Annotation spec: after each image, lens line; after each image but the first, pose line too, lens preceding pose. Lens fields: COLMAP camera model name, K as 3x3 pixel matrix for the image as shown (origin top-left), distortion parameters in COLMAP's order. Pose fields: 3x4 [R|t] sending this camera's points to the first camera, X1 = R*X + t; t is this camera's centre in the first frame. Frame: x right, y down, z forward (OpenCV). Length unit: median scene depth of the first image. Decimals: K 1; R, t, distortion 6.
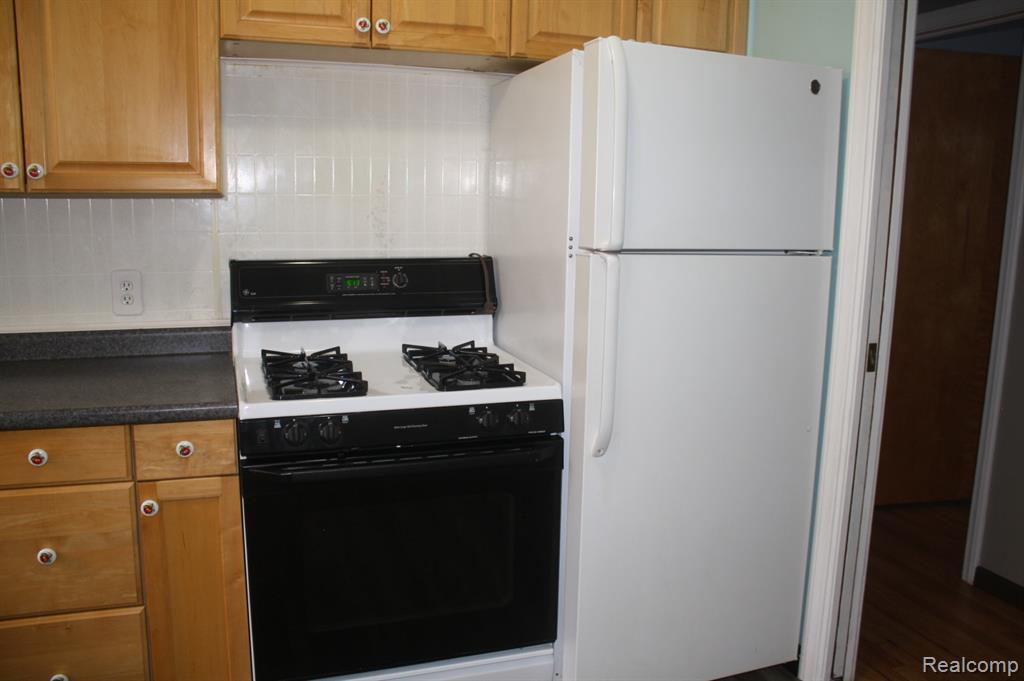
lens RADIAL K [[864.1, 0, 512.0], [0, 864.1, 340.5], [0, 0, 1]] dist [-0.188462, 0.183209]
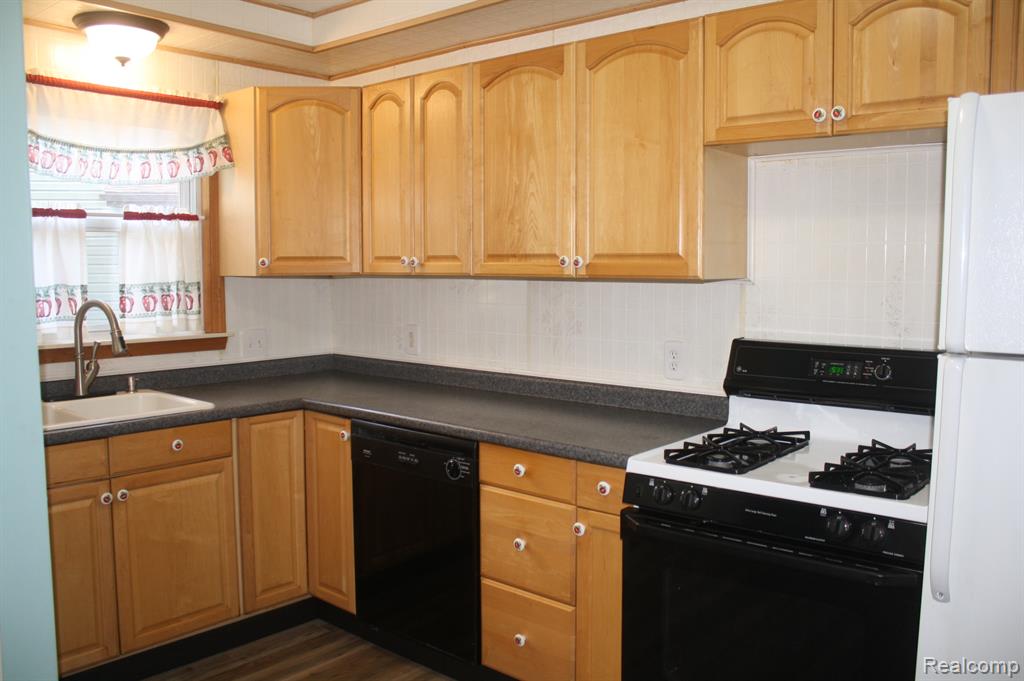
lens RADIAL K [[854.8, 0, 512.0], [0, 854.8, 340.5], [0, 0, 1]] dist [-0.116656, 0.002040]
pose [[0.494154, 0.056491, -0.867537, 0.529807], [-0.132714, 0.991093, -0.011058, -0.045764], [0.859185, 0.120599, 0.497249, 0.217011]]
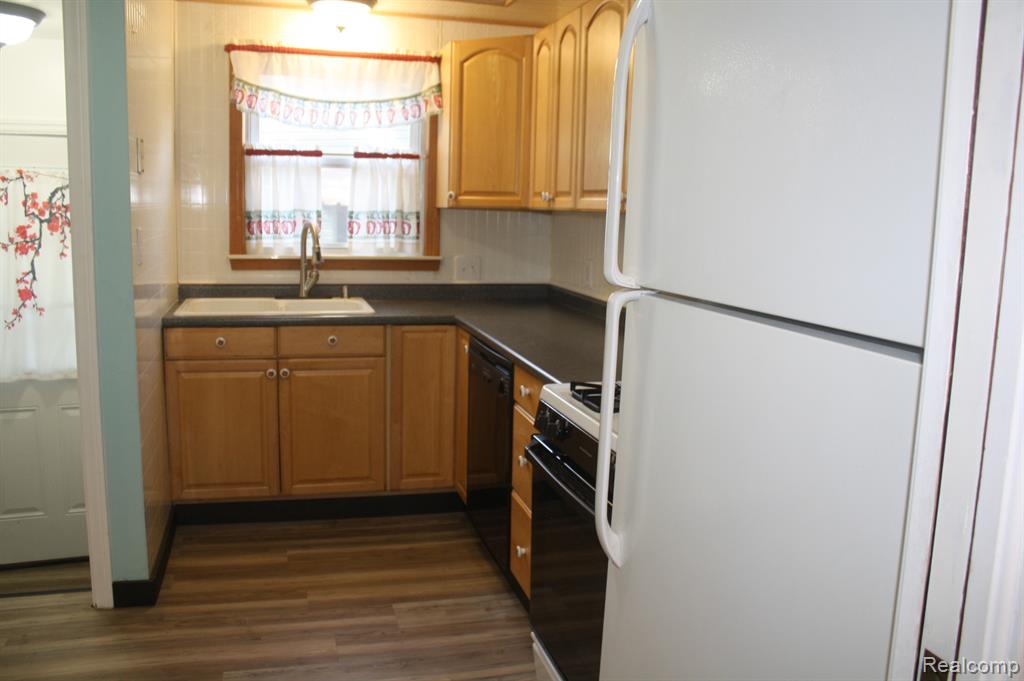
lens RADIAL K [[861.5, 0, 512.0], [0, 861.5, 340.5], [0, 0, 1]] dist [-0.160497, -0.000423]
pose [[-0.079811, 0.132003, -0.988031, 0.750703], [-0.191227, 0.970755, 0.145142, -0.133434], [0.978296, 0.200522, -0.052234, 0.850442]]
